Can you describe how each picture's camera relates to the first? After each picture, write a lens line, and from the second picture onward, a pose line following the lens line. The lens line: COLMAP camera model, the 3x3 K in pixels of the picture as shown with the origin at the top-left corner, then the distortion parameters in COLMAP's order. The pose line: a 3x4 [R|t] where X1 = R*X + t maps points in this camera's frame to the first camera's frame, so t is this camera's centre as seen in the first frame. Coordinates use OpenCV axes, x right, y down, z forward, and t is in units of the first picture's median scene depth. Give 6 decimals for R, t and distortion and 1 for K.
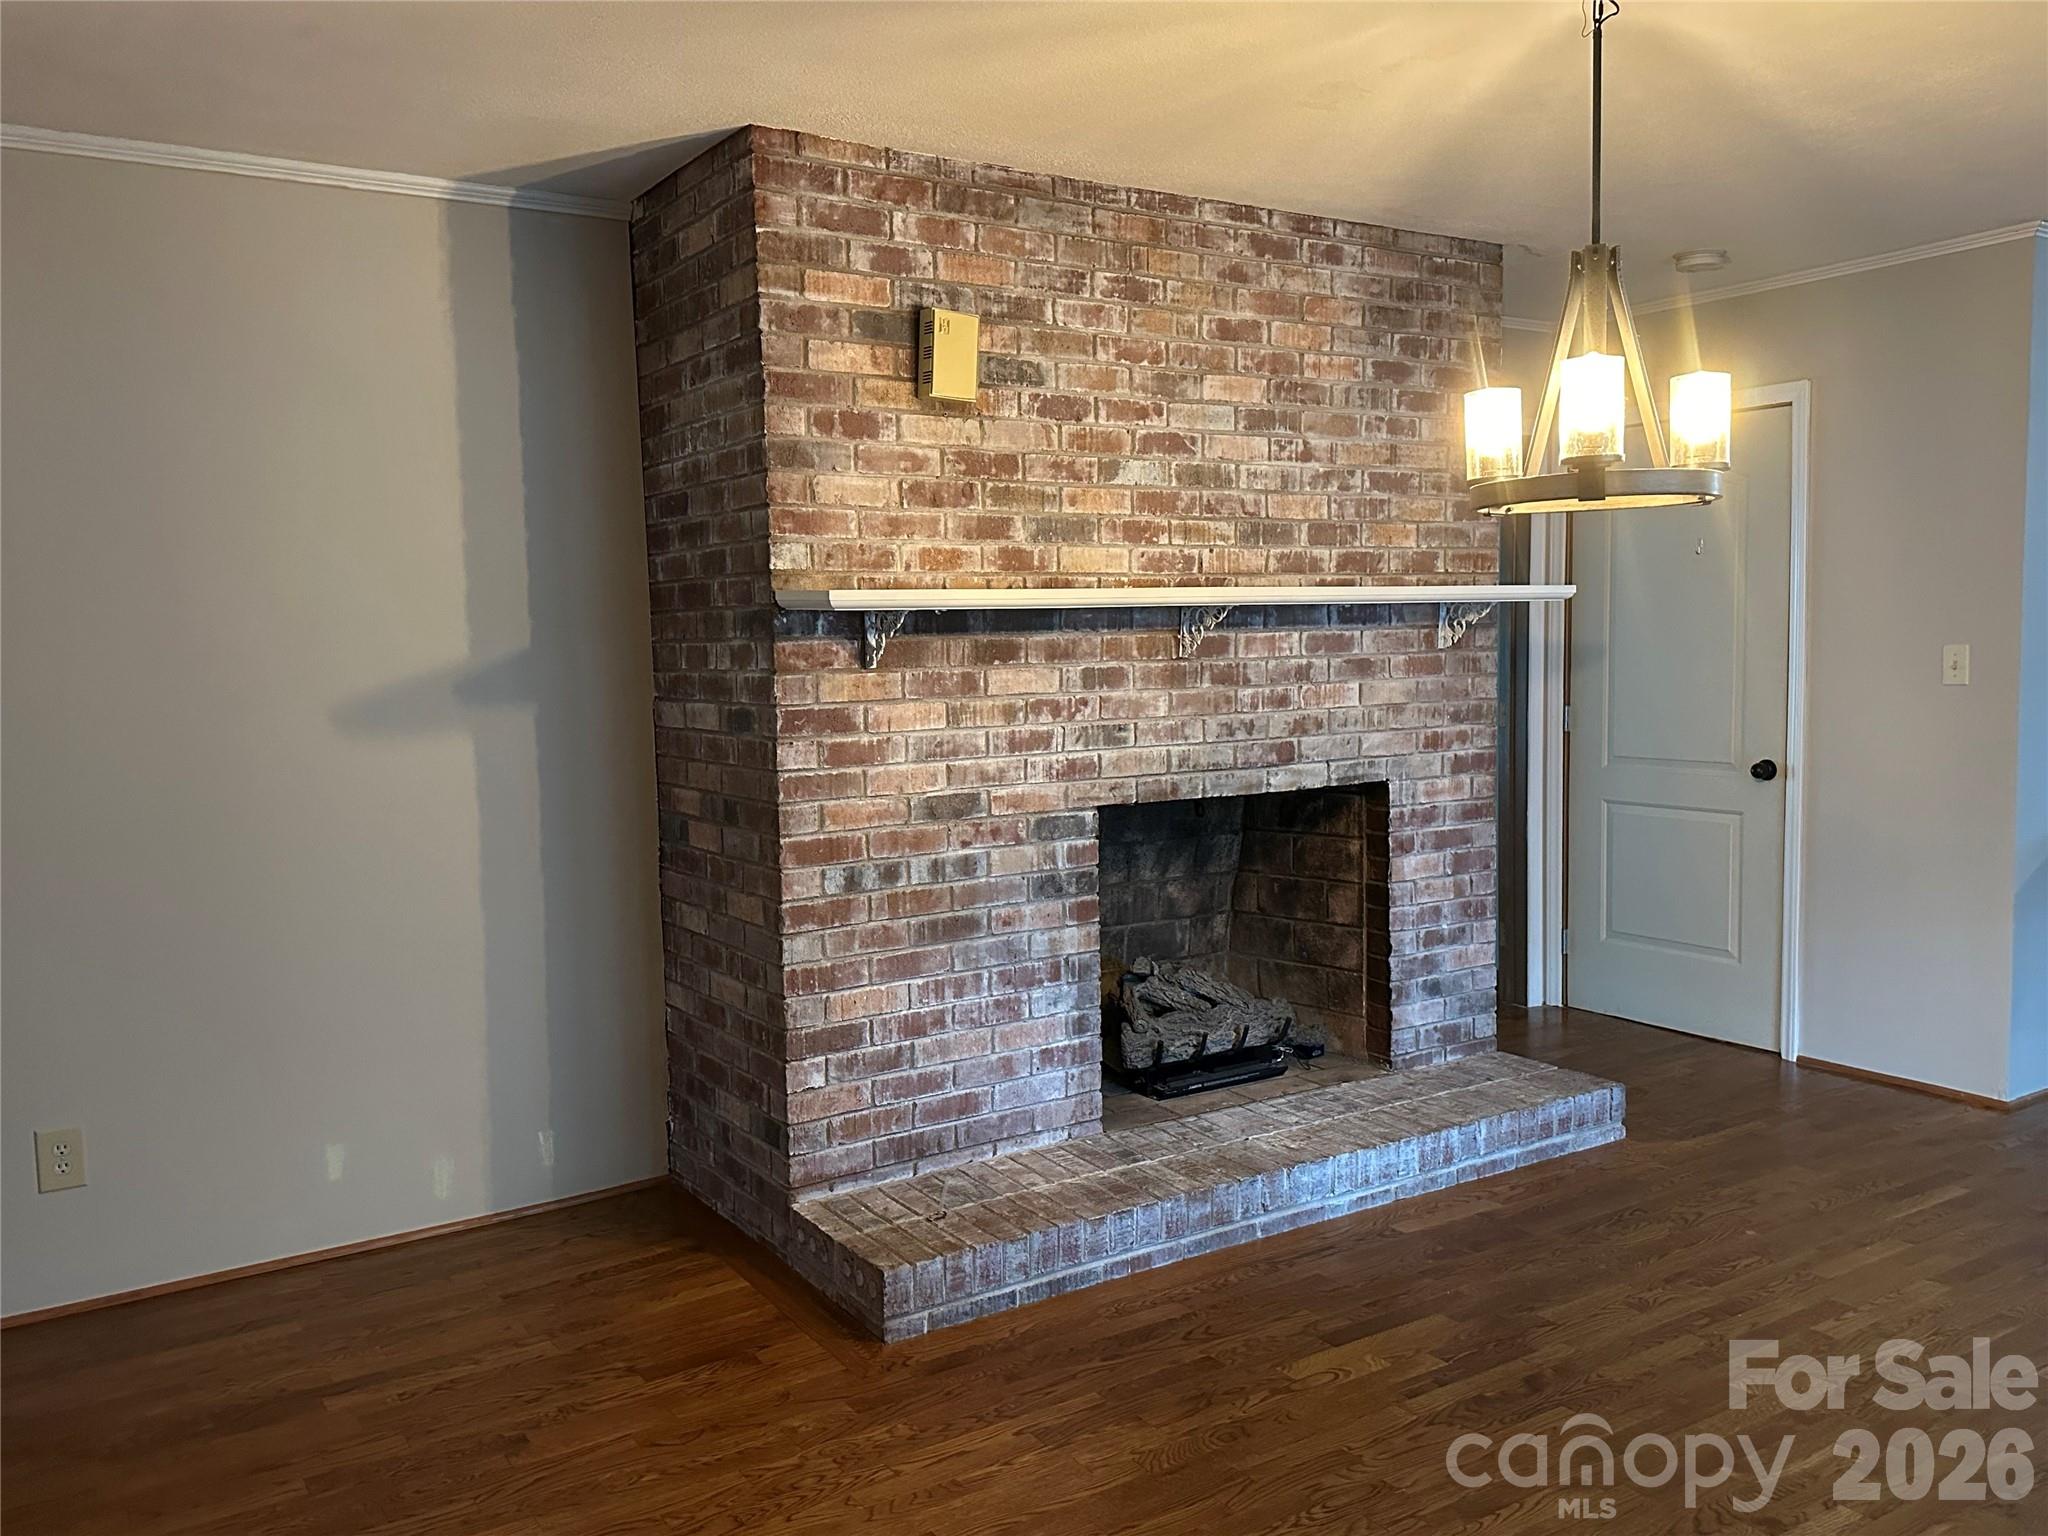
lens RADIAL K [[1594.0, 0, 1019.4], [0, 1594.0, 778.8], [0, 0, 1]] dist [-0.002213, -0.012198]
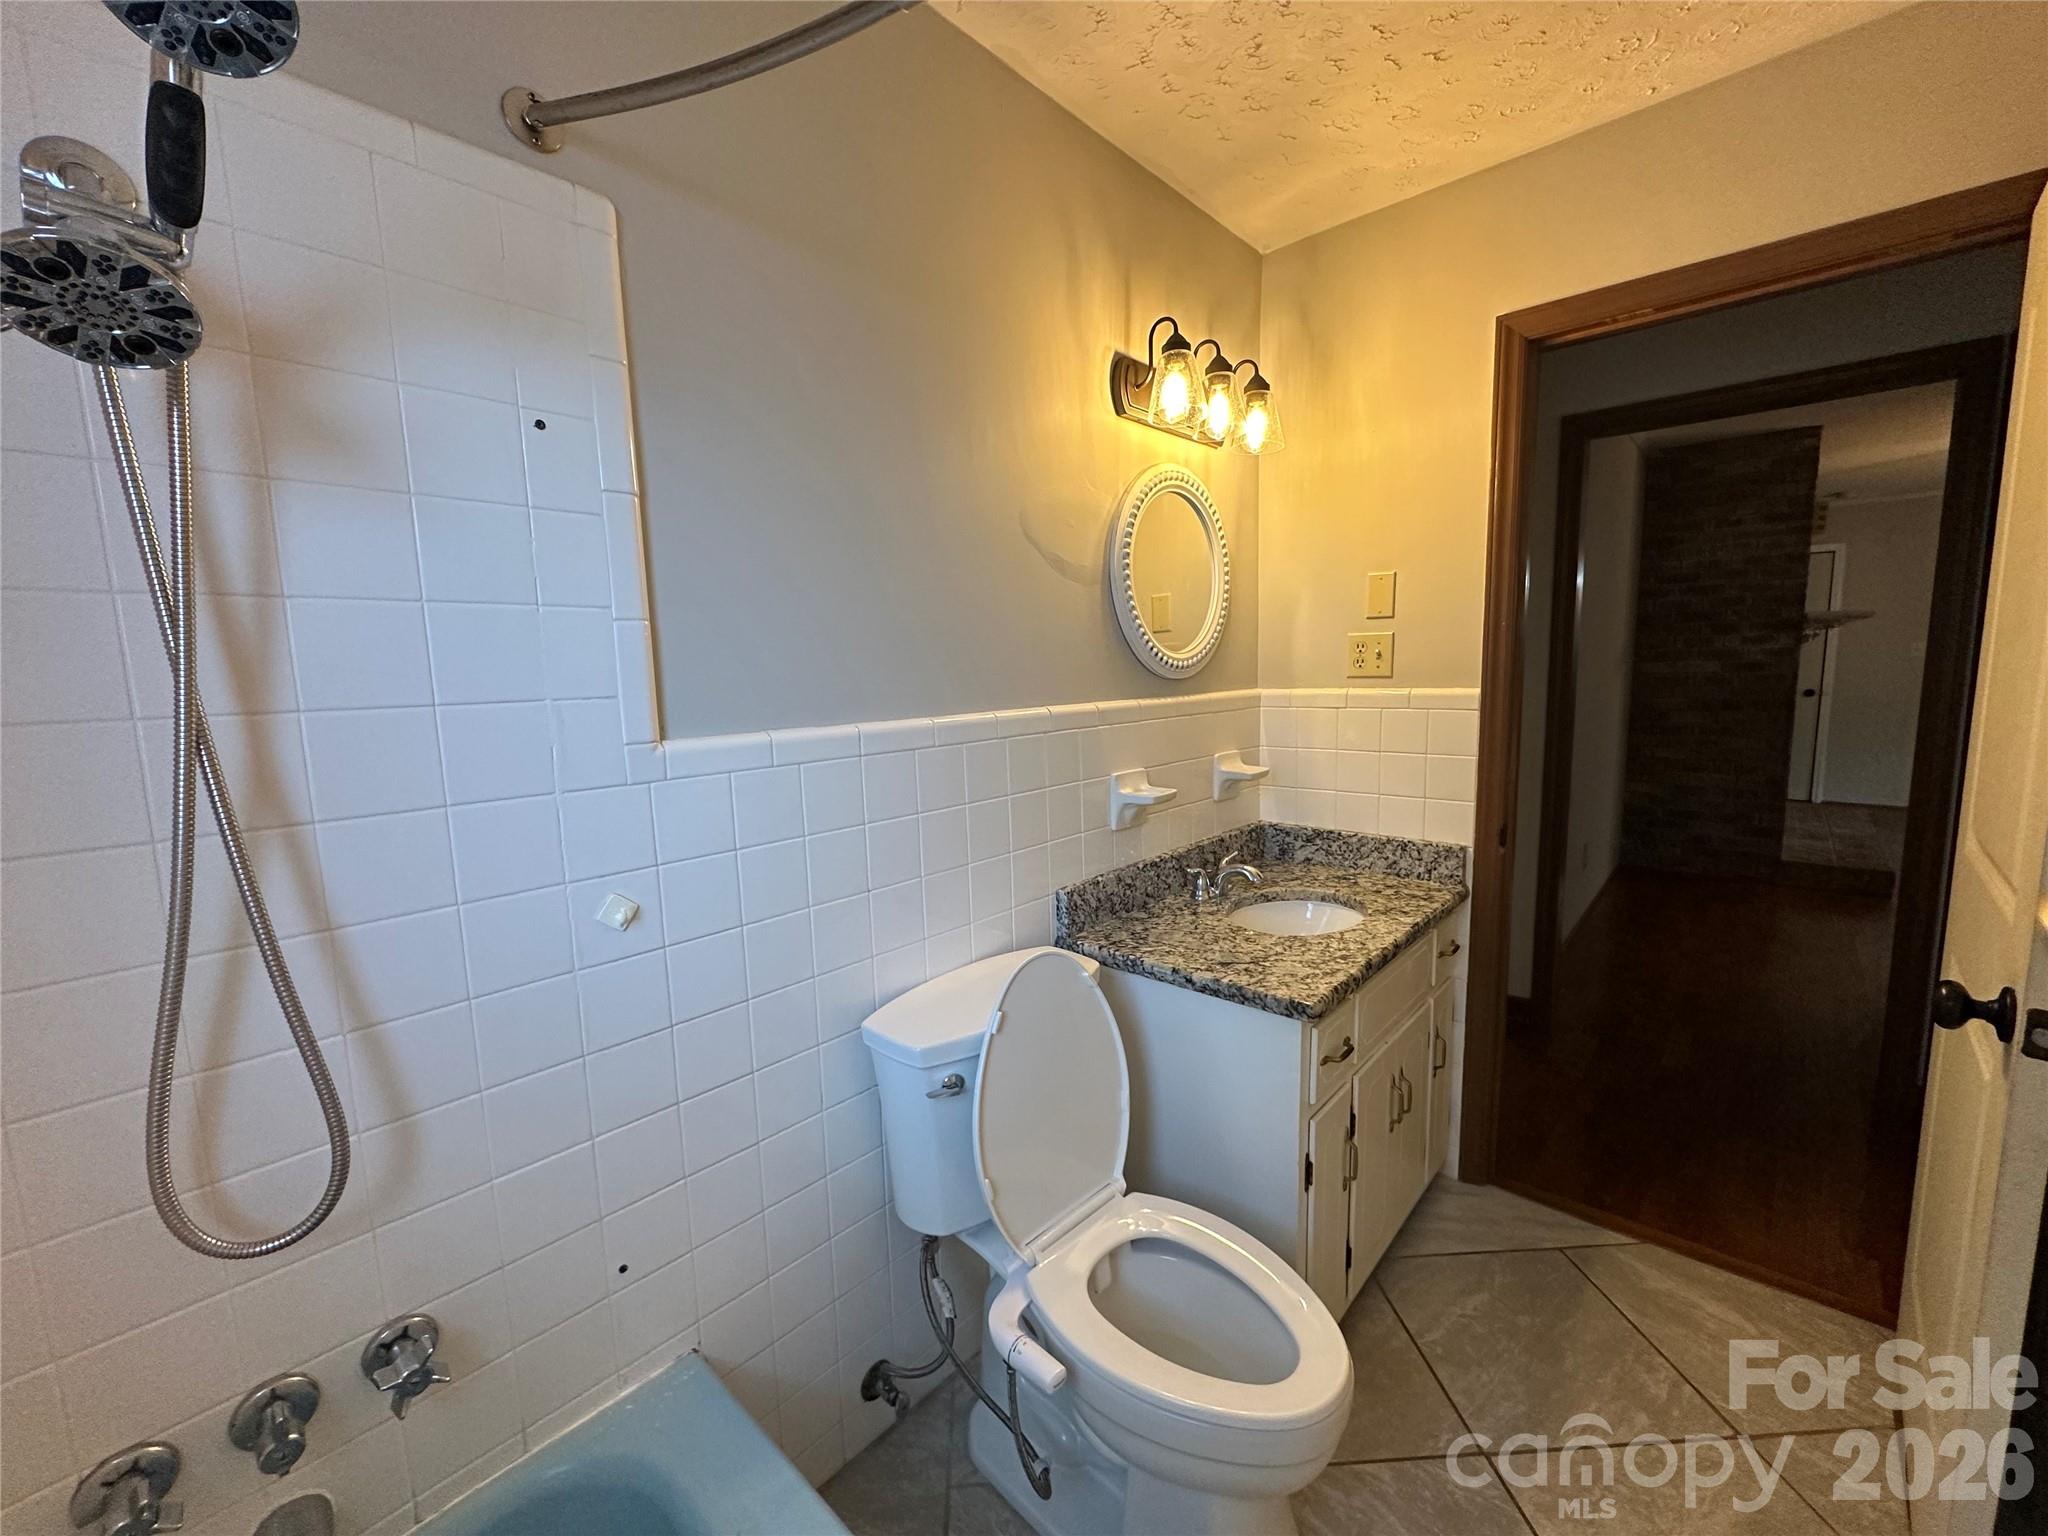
lens RADIAL K [[810.7, 0, 1022.4], [0, 810.7, 766.8], [0, 0, 1]] dist [0.000434, 0.000022]
pose [[0.966498, -0.042066, 0.253205, -1.497657], [0.033807, 0.998748, 0.036883, 0.031187], [-0.254440, -0.027087, 0.966709, 0.071200]]
